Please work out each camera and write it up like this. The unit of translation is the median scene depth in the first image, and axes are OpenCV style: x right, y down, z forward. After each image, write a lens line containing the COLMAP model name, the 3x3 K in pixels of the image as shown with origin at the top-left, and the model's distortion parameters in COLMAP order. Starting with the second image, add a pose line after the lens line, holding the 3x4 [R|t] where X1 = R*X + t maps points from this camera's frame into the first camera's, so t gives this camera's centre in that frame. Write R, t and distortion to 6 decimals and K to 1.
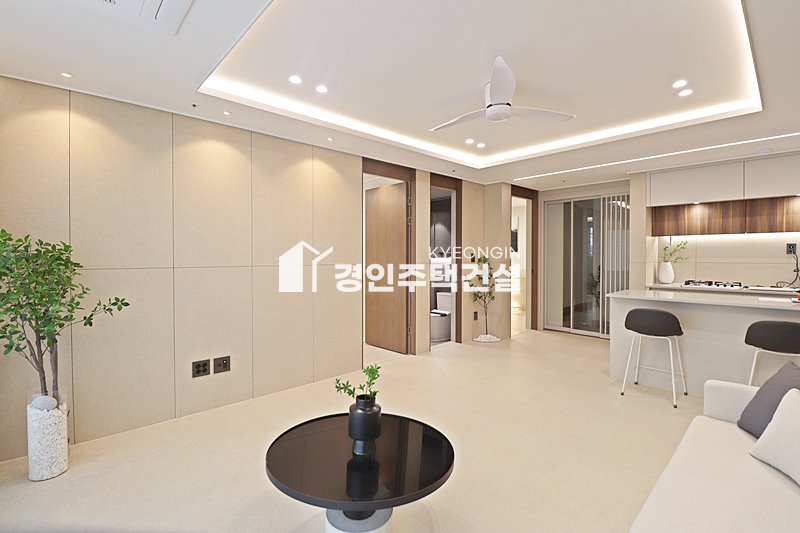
lens RADIAL K [[368.5, 0, 403.5], [0, 368.5, 261.5], [0, 0, 1]] dist [-0.010507, -0.008085]
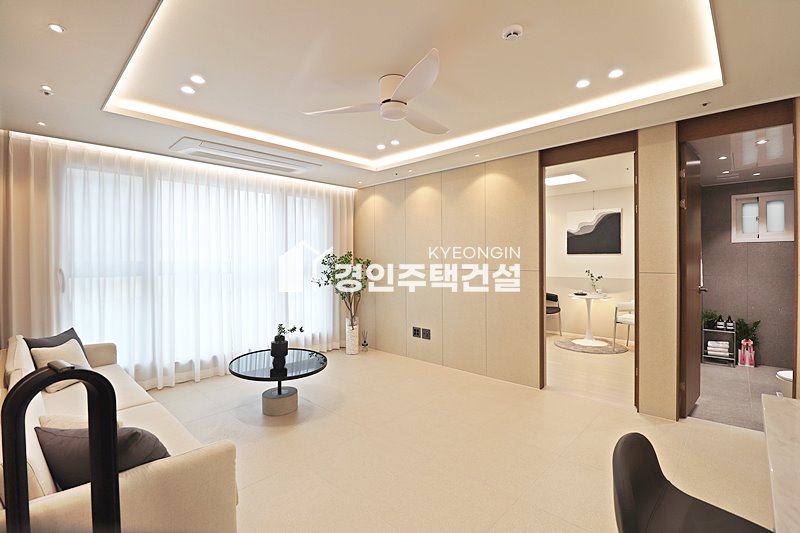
lens RADIAL K [[368.5, 0, 400.7], [0, 368.5, 262.1], [0, 0, 1]] dist [-0.010507, -0.008085]
pose [[0.049506, 0.010455, -0.998719, 0.653669], [-0.006396, 0.999928, 0.010151, -0.018127], [0.998753, 0.005886, 0.049570, 0.534009]]
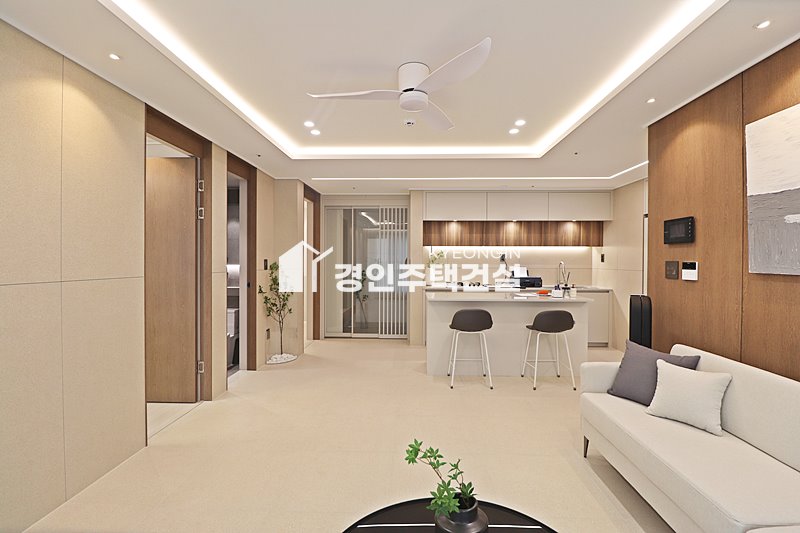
lens RADIAL K [[368.5, 0, 403.2], [0, 368.5, 263.8], [0, 0, 1]] dist [-0.010507, -0.008085]
pose [[0.706361, -0.002416, 0.707848, -0.208436], [0.005960, 0.999979, -0.002533, -0.008888], [-0.707827, 0.006008, 0.706360, 0.221748]]
